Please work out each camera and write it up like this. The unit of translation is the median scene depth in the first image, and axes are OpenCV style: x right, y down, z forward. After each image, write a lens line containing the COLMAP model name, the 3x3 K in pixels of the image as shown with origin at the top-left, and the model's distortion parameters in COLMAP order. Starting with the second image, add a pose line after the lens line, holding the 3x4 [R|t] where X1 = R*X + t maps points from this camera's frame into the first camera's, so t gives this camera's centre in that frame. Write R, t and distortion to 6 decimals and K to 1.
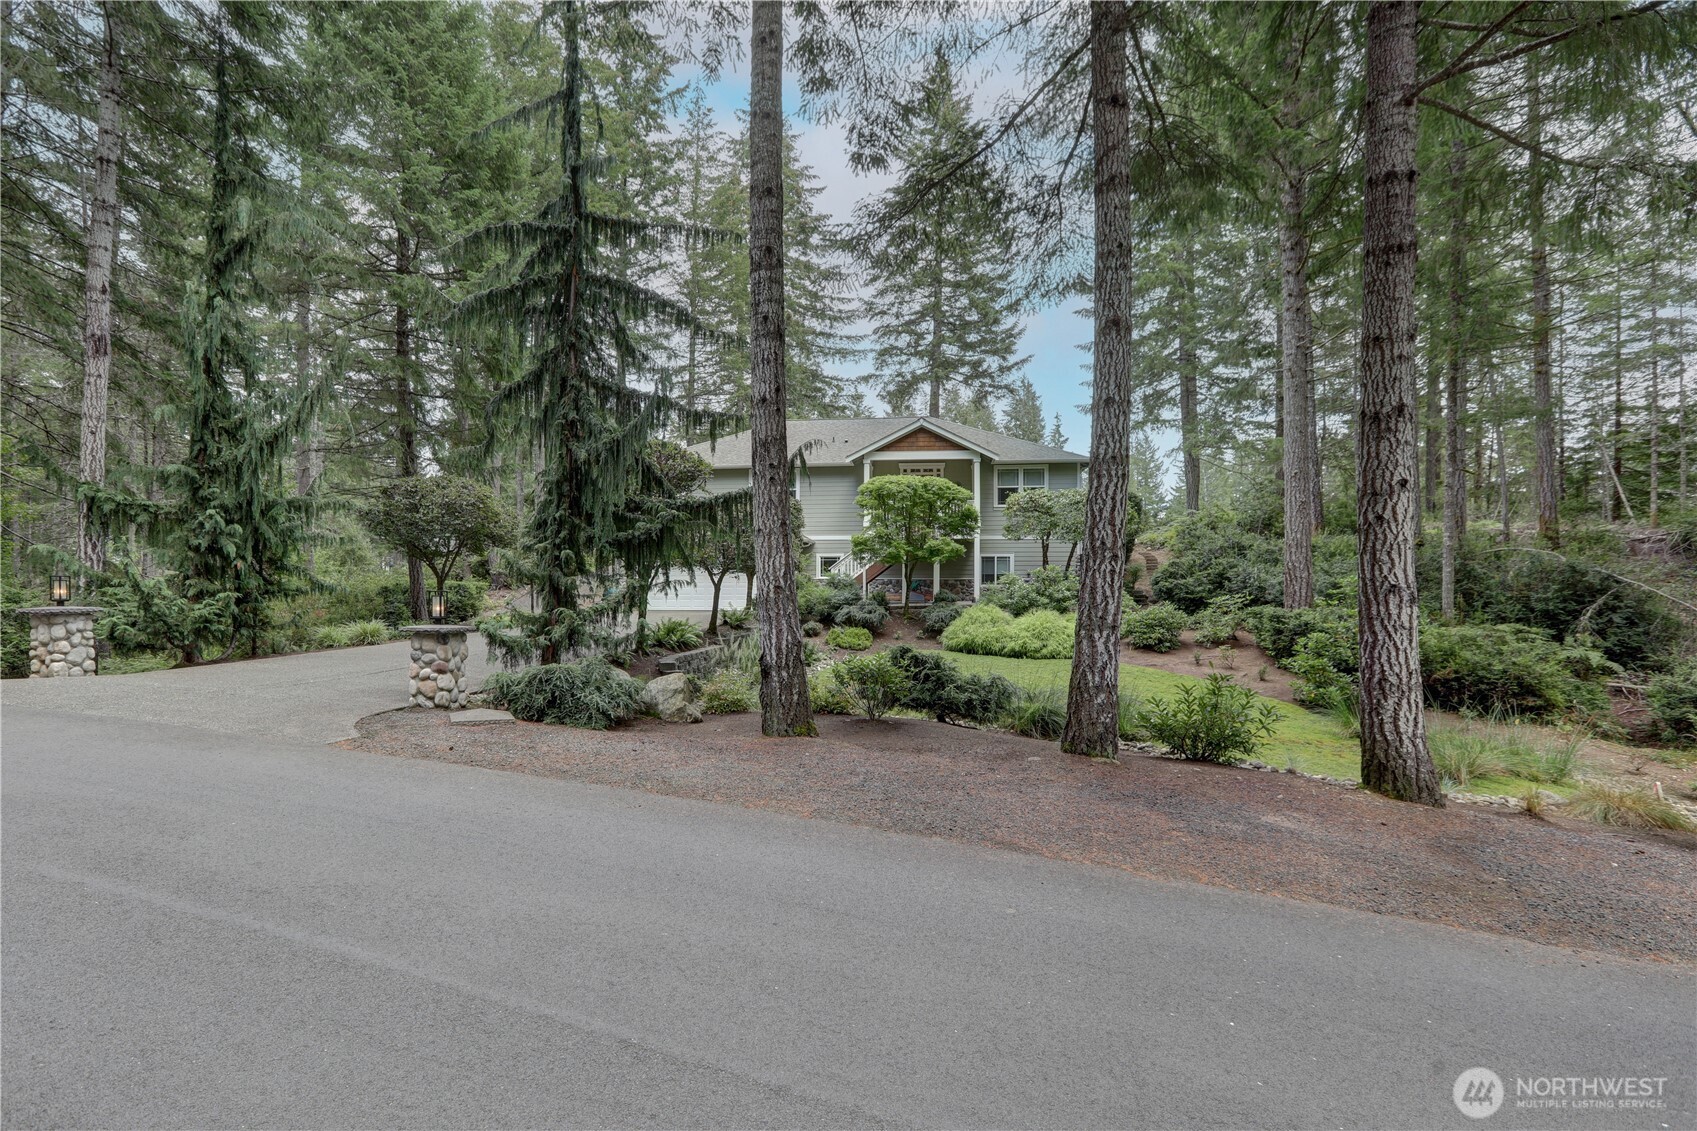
lens RADIAL K [[772.8, 0, 844.6], [0, 772.8, 570.3], [0, 0, 1]] dist [-0.003591, -0.000023]
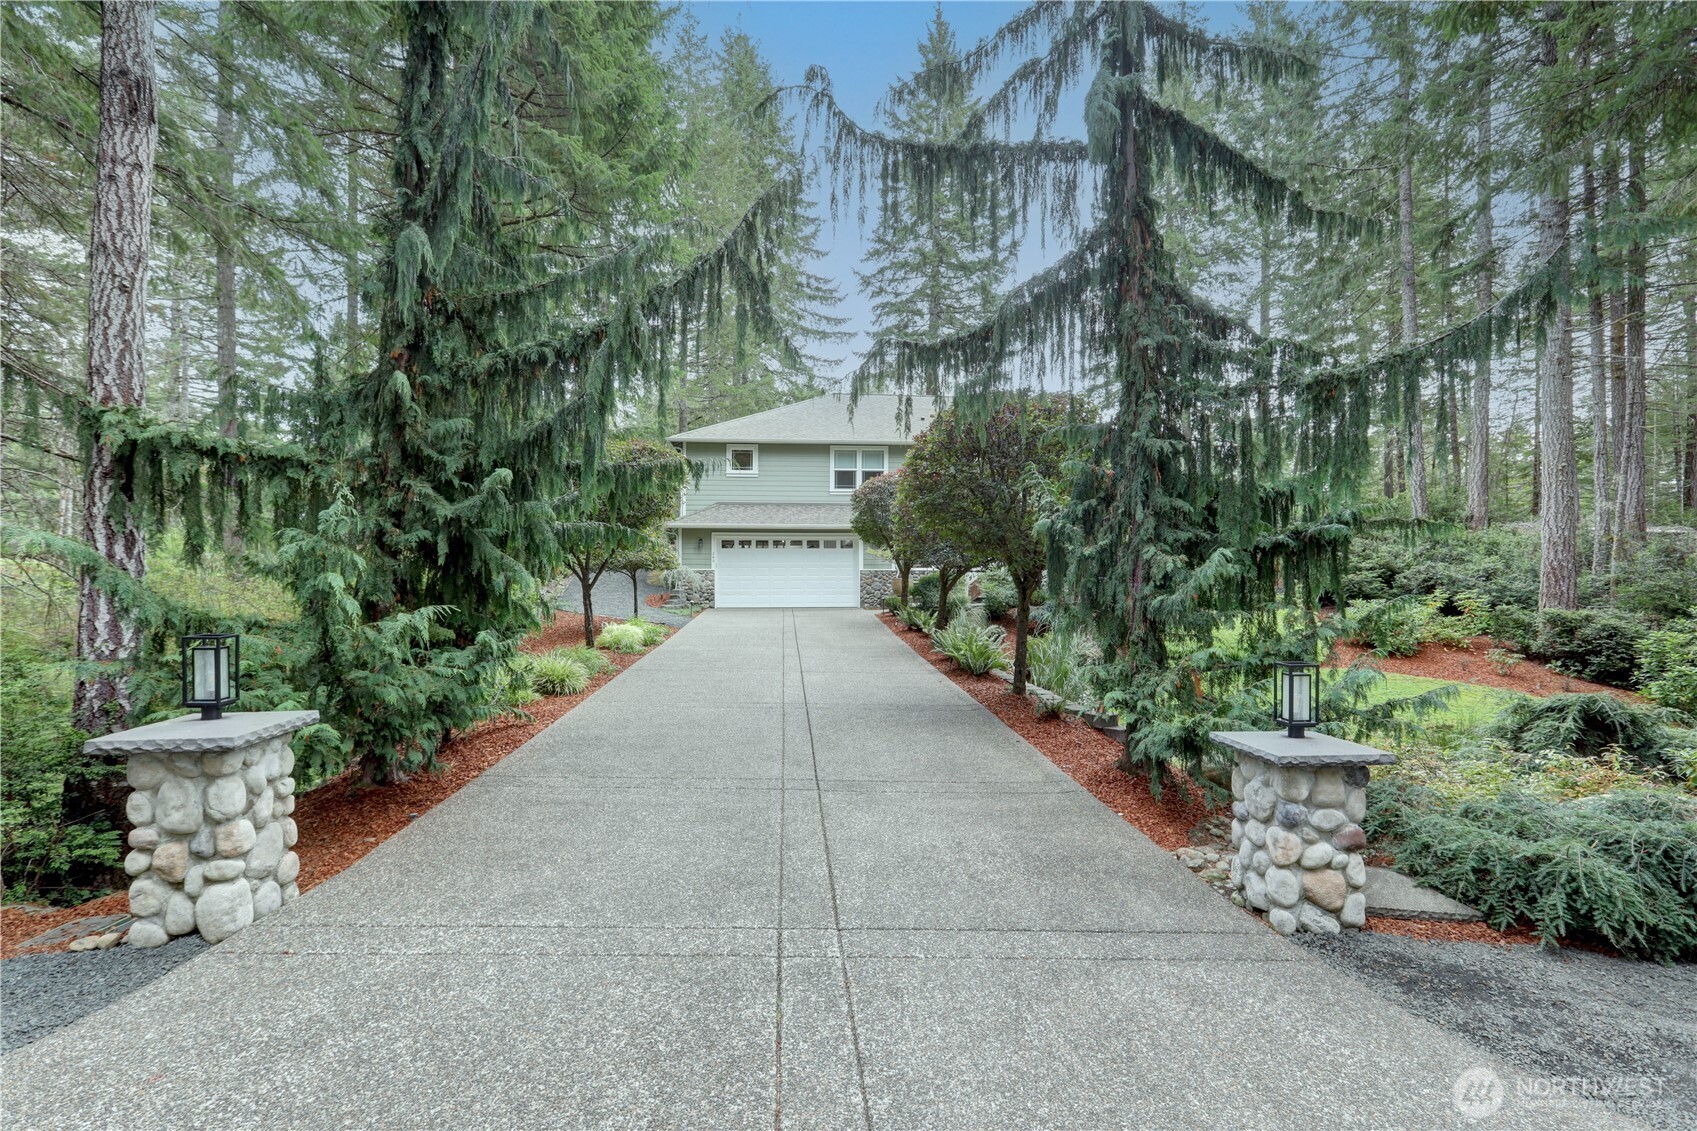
lens RADIAL K [[711.3, 0, 851.3], [0, 711.3, 557.0], [0, 0, 1]] dist [-0.002145, -0.000249]
pose [[0.971985, 0.002222, 0.235034, -0.817337], [-0.004273, 0.999957, 0.008215, -0.034134], [-0.235005, -0.008989, 0.971952, 0.614112]]
